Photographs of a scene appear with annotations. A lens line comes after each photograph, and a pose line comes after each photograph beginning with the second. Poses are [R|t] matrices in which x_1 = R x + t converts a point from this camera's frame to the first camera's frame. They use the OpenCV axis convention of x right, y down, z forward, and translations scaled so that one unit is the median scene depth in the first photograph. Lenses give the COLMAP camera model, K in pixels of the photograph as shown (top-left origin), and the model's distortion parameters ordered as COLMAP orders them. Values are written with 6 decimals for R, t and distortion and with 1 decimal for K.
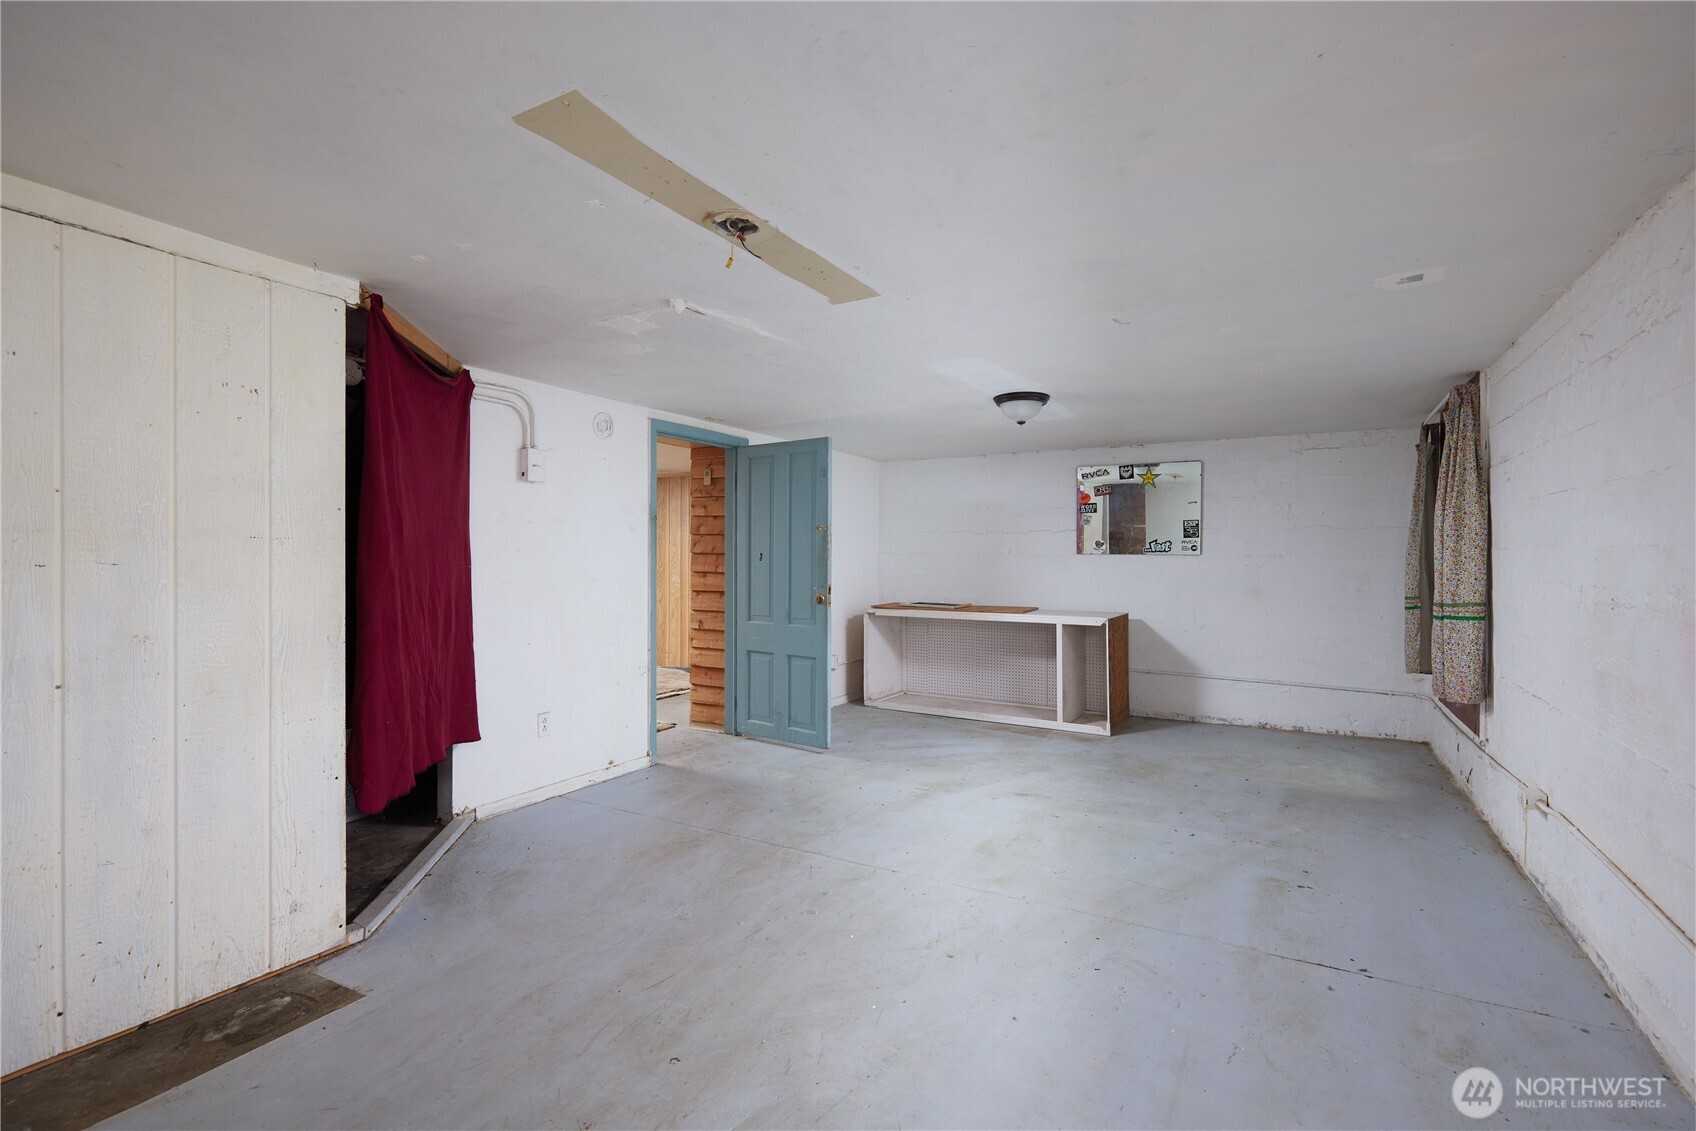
lens RADIAL K [[774.4, 0, 858.8], [0, 774.4, 564.4], [0, 0, 1]] dist [0.000716, 0.000129]
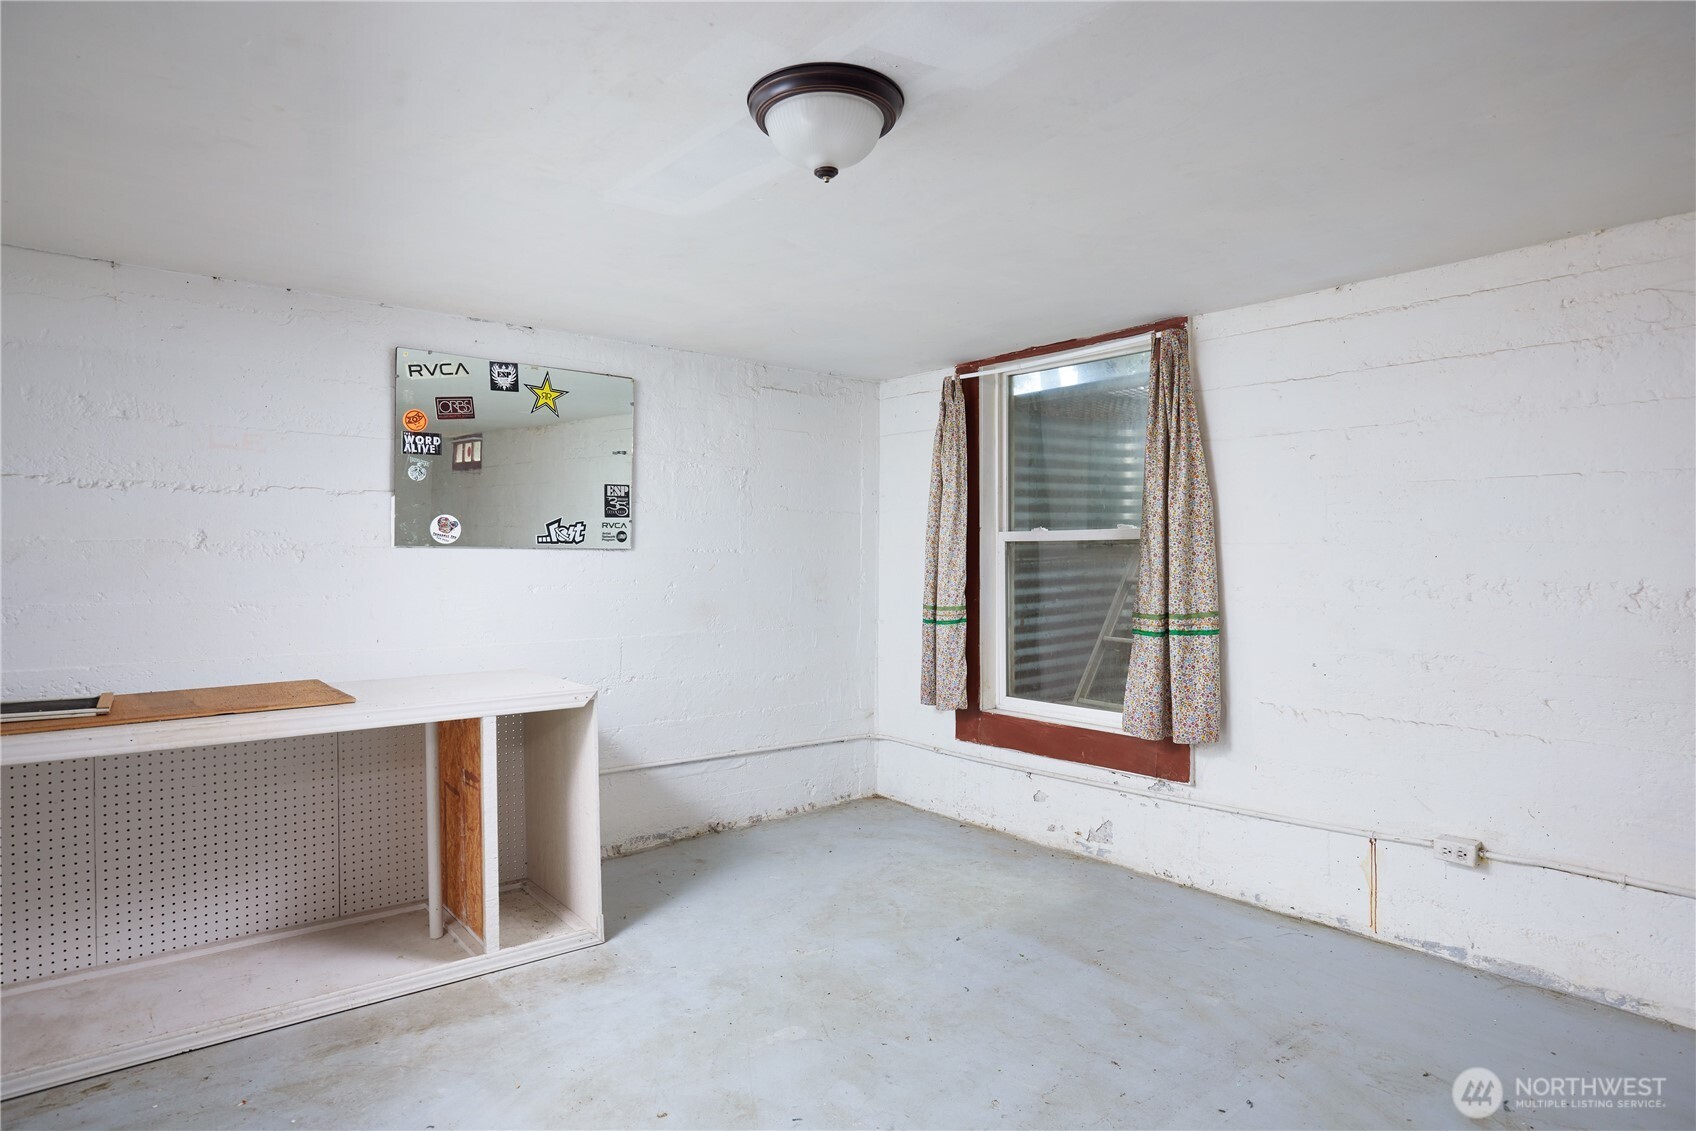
lens RADIAL K [[962.0, 0, 848.0], [0, 962.0, 565.5], [0, 0, 1]] dist [-0.001366, 0.000086]
pose [[0.349307, -0.012214, 0.936929, -0.229512], [0.008621, 0.999915, 0.009821, -0.009545], [-0.936969, 0.004647, 0.349382, 0.965135]]
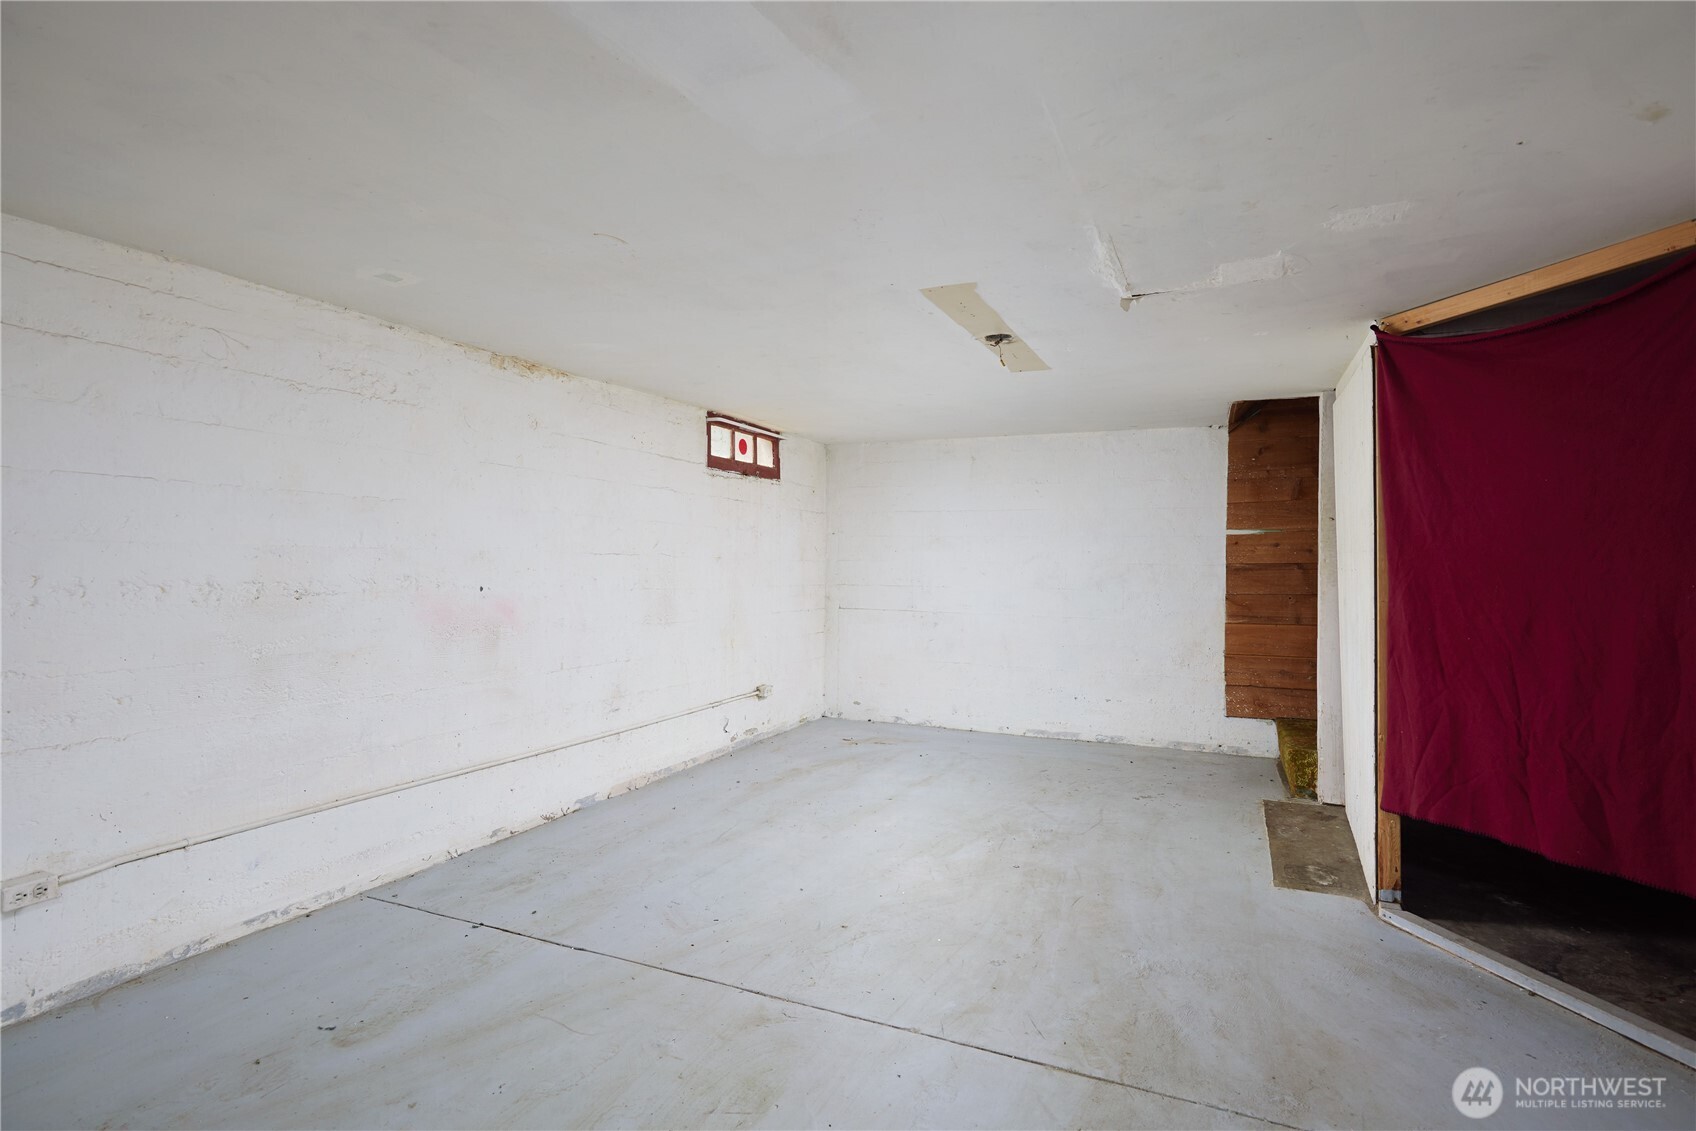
lens RADIAL K [[851.6, 0, 856.8], [0, 851.6, 561.1], [0, 0, 1]] dist [0.002903, 0.000822]
pose [[-0.996658, -0.010020, -0.081071, 0.130145], [-0.011075, 0.999860, 0.012567, -0.014575], [0.080934, 0.013422, -0.996629, 1.417854]]
